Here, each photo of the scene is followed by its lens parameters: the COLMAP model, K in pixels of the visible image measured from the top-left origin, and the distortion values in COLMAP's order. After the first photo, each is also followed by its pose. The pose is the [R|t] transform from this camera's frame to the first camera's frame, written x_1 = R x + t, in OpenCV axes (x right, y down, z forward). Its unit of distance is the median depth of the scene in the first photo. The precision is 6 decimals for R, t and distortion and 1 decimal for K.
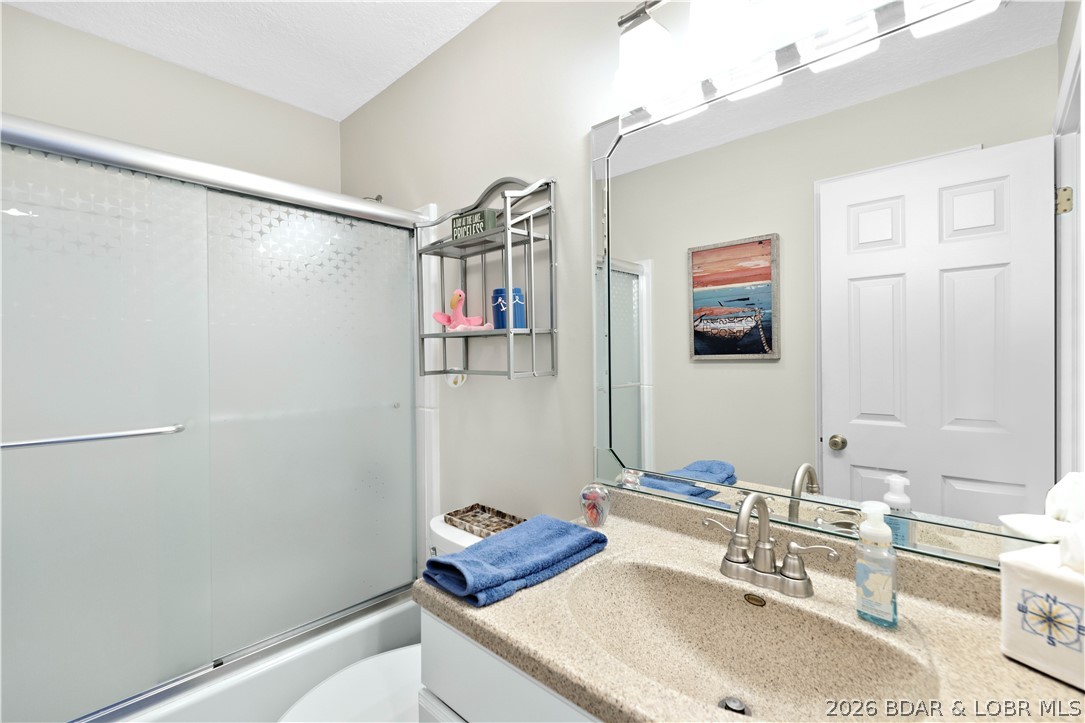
lens RADIAL K [[483.7, 0, 541.9], [0, 483.7, 360.0], [0, 0, 1]] dist [0.008625, -0.001136]
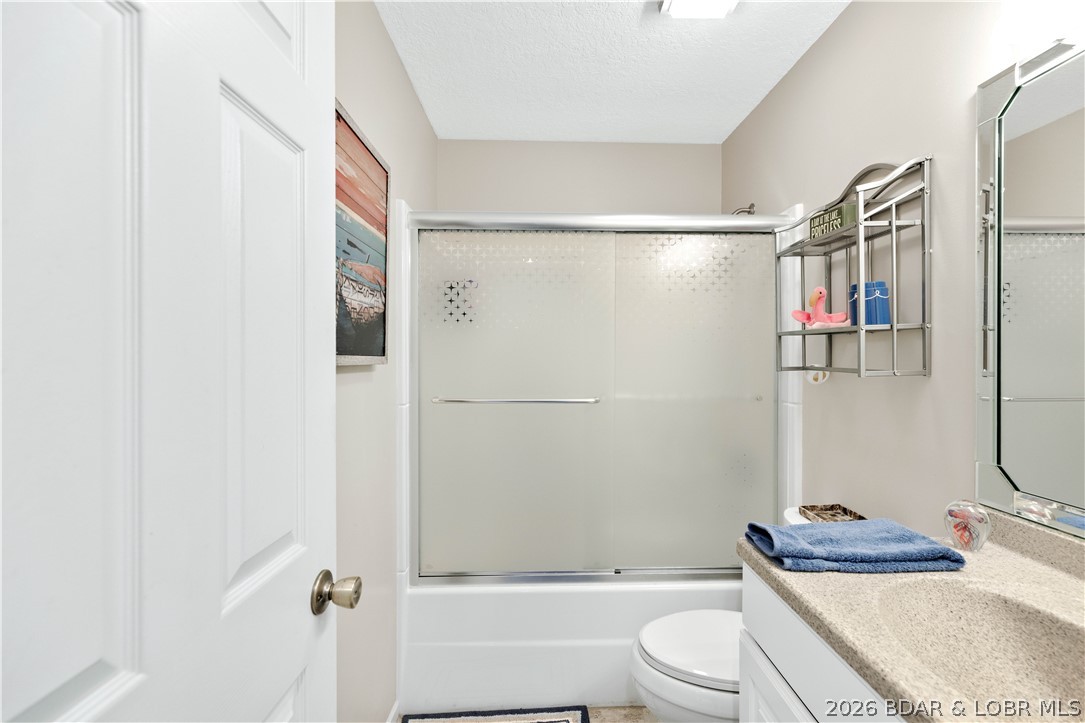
lens RADIAL K [[483.7, 0, 544.9], [0, 483.7, 358.3], [0, 0, 1]] dist [0.008625, -0.001136]
pose [[0.705202, 0.017479, -0.708791, 0.176322], [-0.015017, 0.999840, 0.009715, 0.001963], [0.708847, 0.003793, 0.705352, -0.141756]]
